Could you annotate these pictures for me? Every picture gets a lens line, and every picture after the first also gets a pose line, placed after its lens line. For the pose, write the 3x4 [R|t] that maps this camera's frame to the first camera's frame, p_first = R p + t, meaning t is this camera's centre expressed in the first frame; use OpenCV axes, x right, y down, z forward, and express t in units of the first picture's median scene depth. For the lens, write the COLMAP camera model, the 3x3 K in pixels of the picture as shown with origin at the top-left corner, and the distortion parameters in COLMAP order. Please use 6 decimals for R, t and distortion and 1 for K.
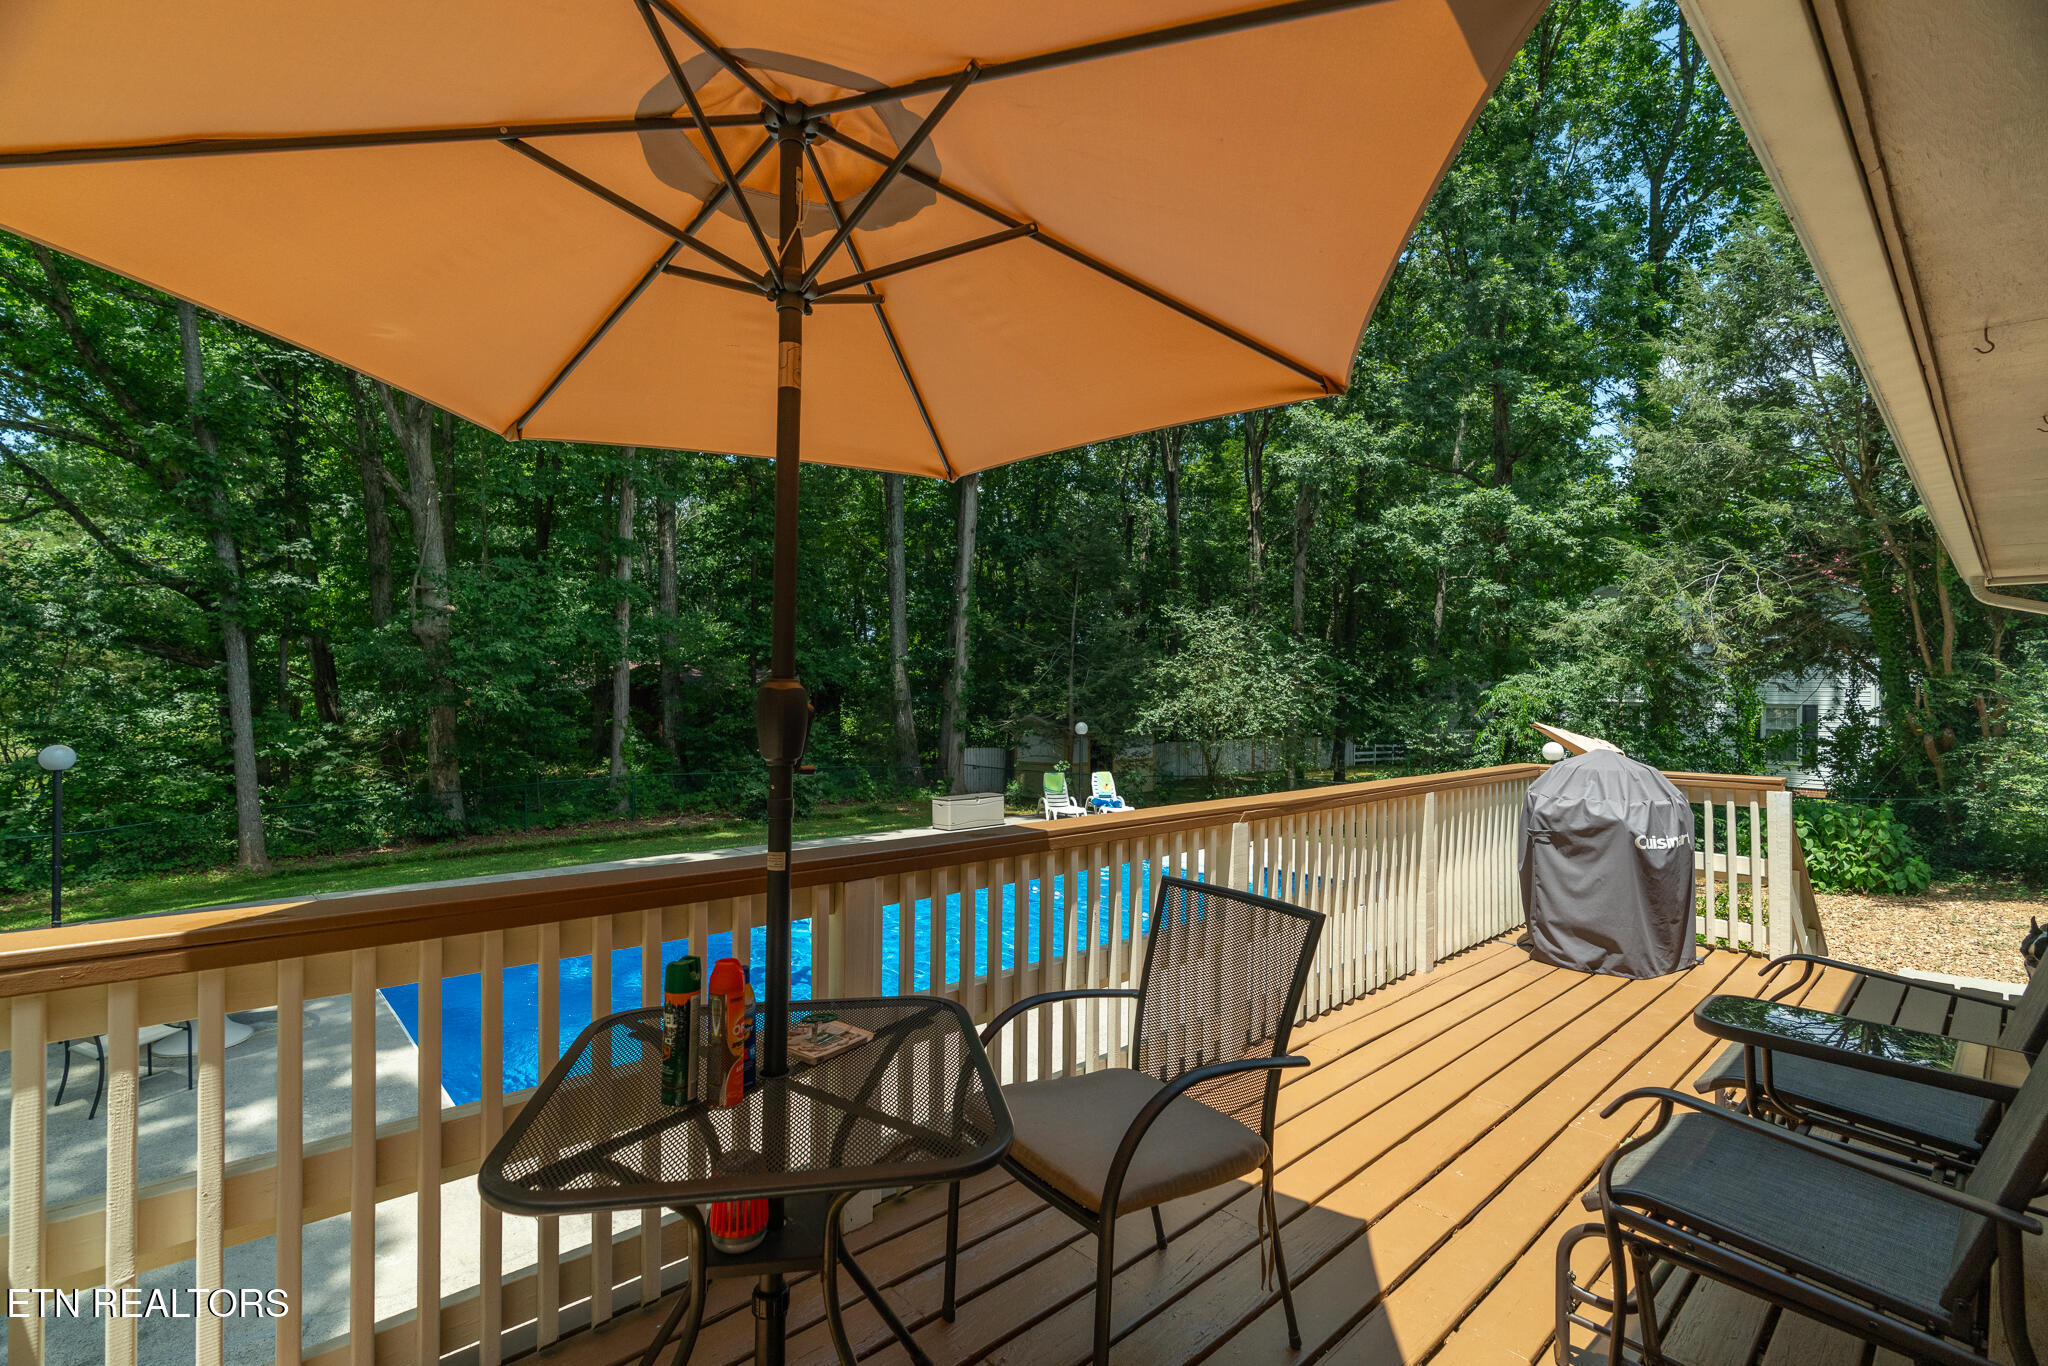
lens RADIAL K [[911.7, 0, 1024.0], [0, 911.7, 683.0], [0, 0, 1]] dist [-0.000859, 0.000125]
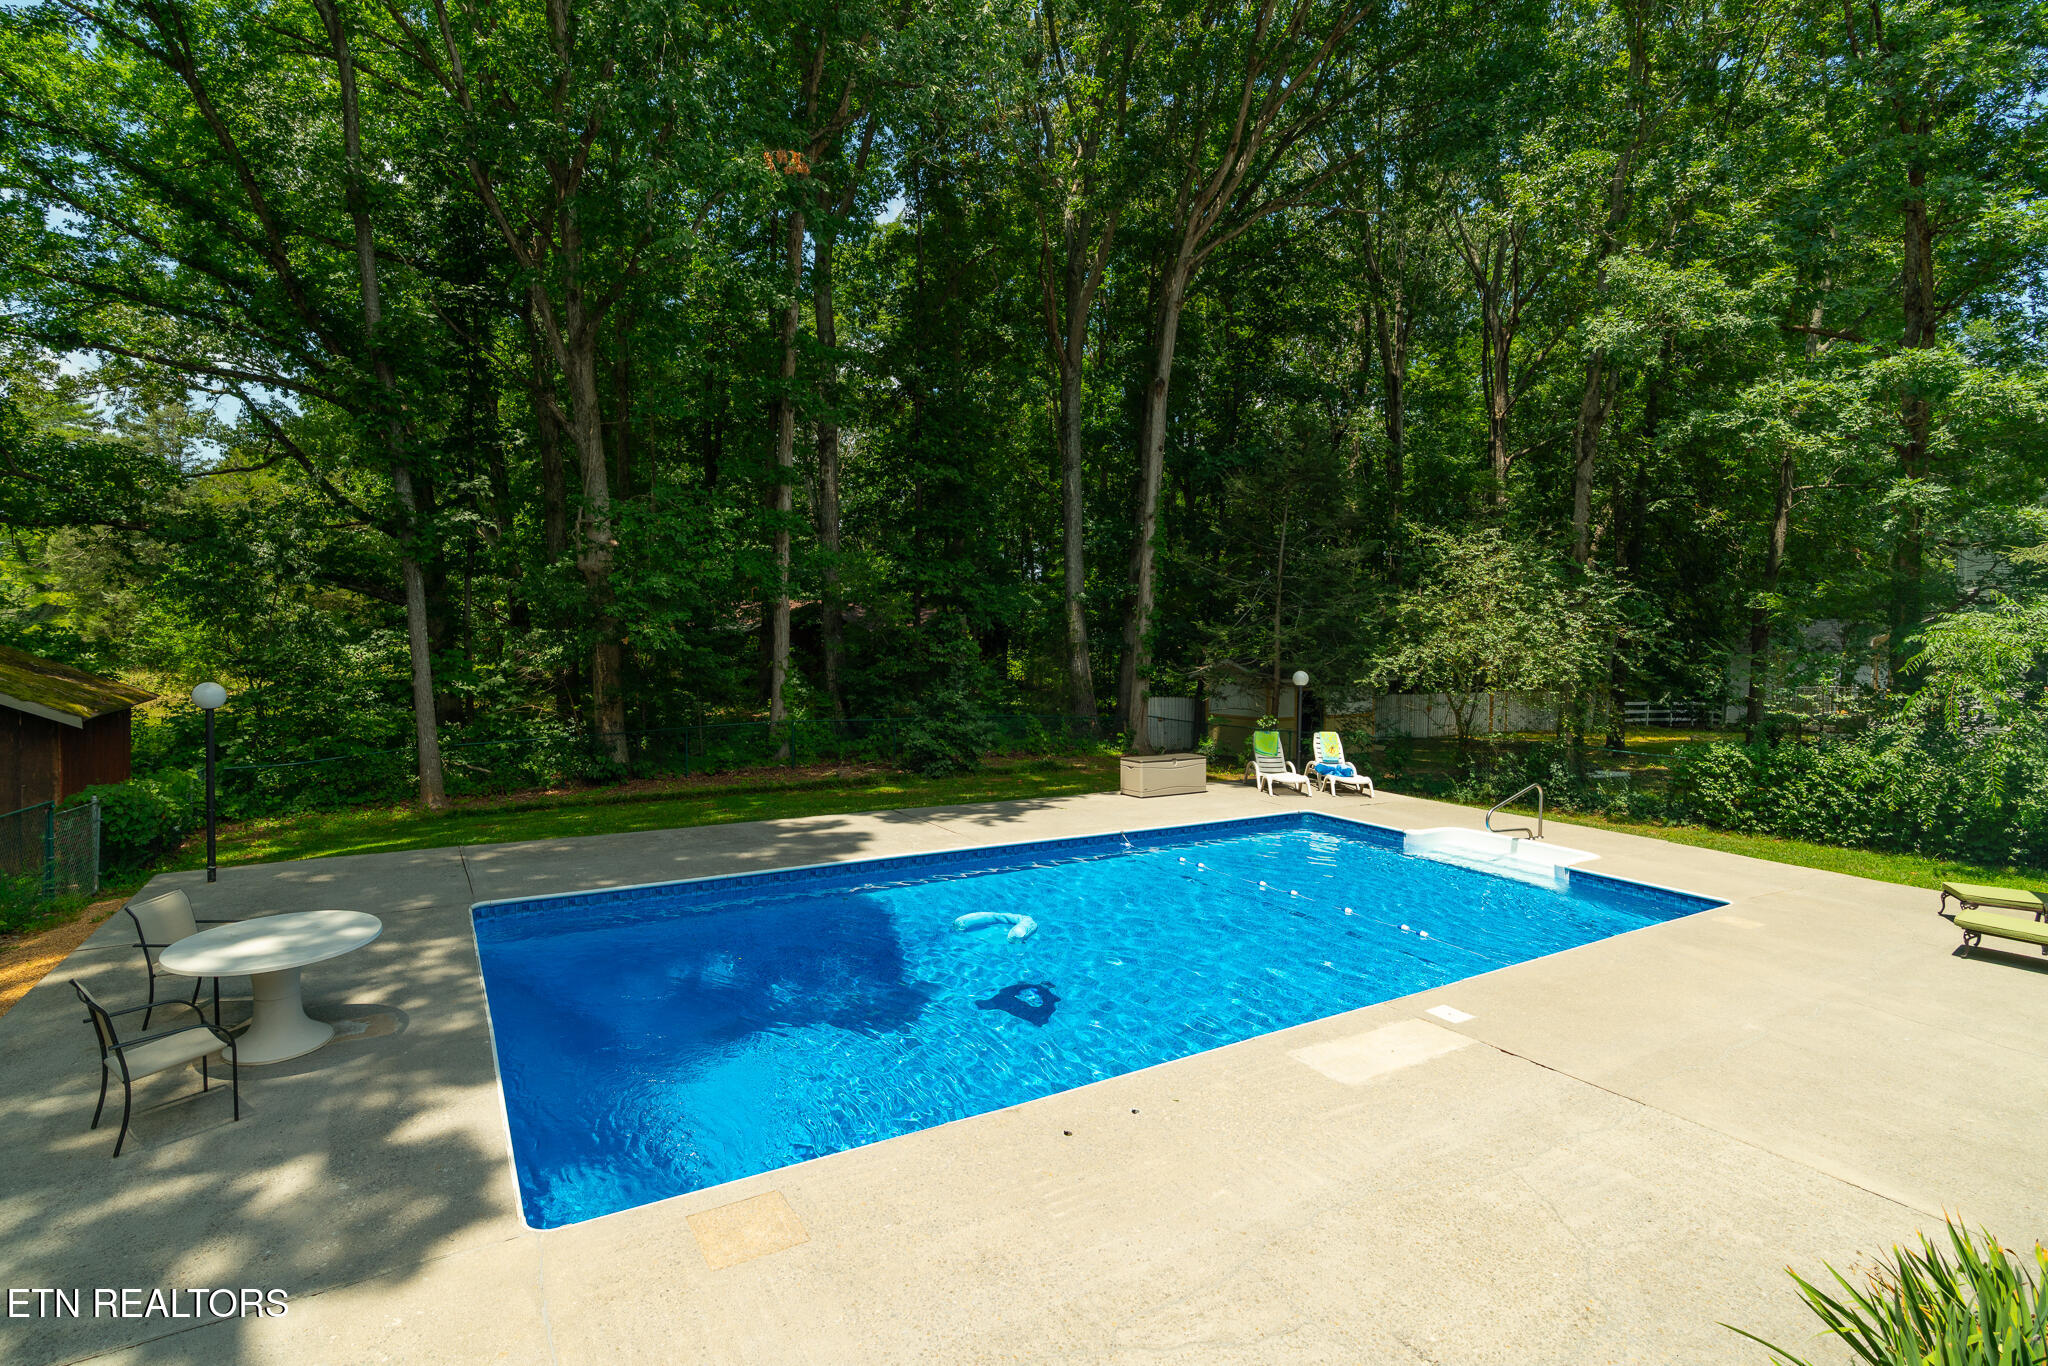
lens RADIAL K [[927.1, 0, 1011.2], [0, 927.1, 662.7], [0, 0, 1]] dist [-0.002553, -0.000011]
pose [[0.982057, 0.012384, -0.188178, -0.033995], [-0.004823, 0.999164, 0.040589, 0.002743], [0.188523, -0.038953, 0.981296, 0.121542]]
